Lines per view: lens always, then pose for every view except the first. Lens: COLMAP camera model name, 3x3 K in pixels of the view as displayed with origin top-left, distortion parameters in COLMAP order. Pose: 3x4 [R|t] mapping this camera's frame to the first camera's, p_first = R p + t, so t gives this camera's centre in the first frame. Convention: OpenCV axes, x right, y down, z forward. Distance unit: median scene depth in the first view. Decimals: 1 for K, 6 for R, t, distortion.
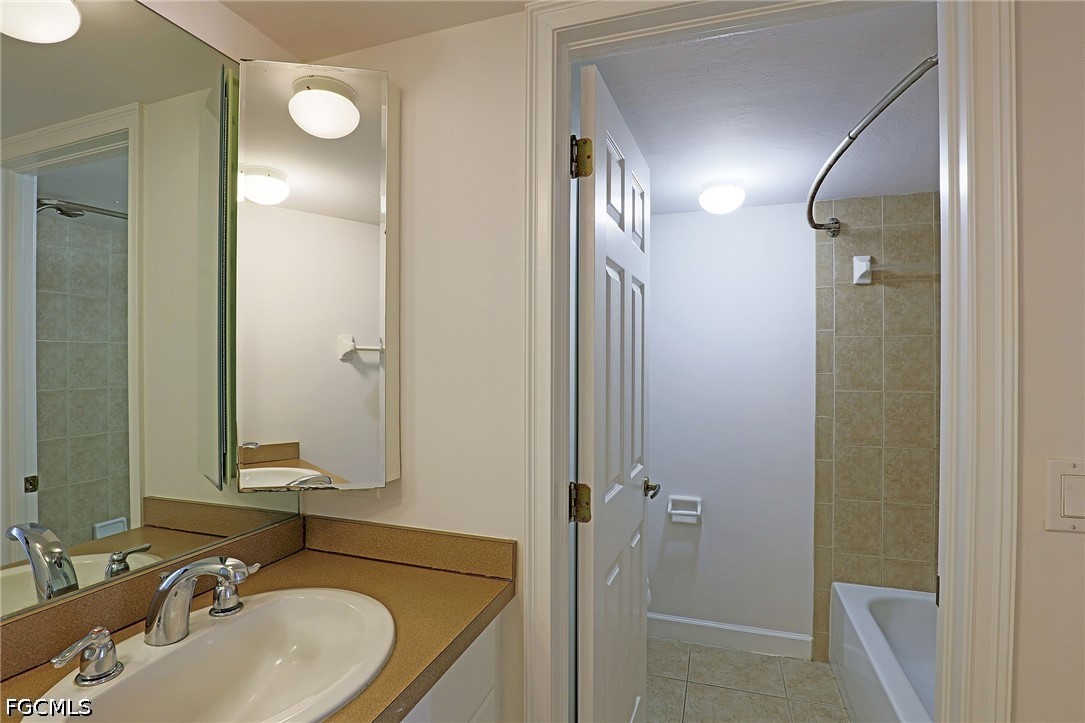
lens RADIAL K [[524.2, 0, 542.5], [0, 524.2, 361.1], [0, 0, 1]] dist [-0.024436, -0.000540]
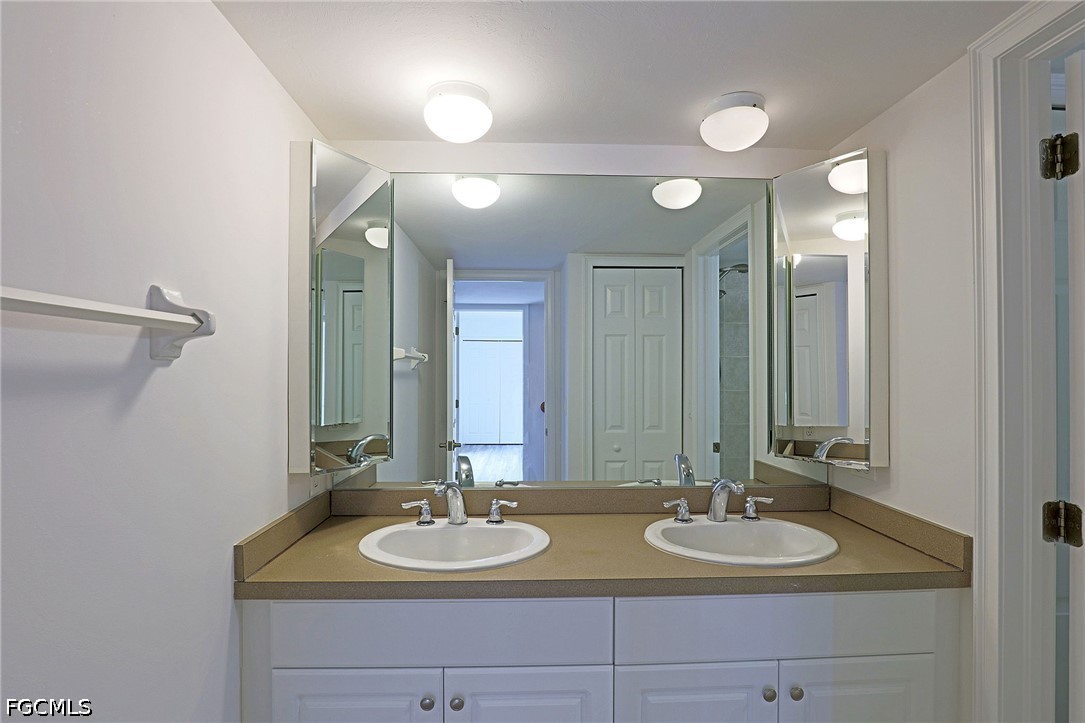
lens RADIAL K [[502.9, 0, 541.9], [0, 502.9, 365.2], [0, 0, 1]] dist [0.000098, -0.000142]
pose [[0.370882, -0.009077, -0.928636, 0.513185], [-0.002166, 0.999941, -0.010639, -0.000924], [0.928678, 0.005957, 0.370840, -0.191264]]
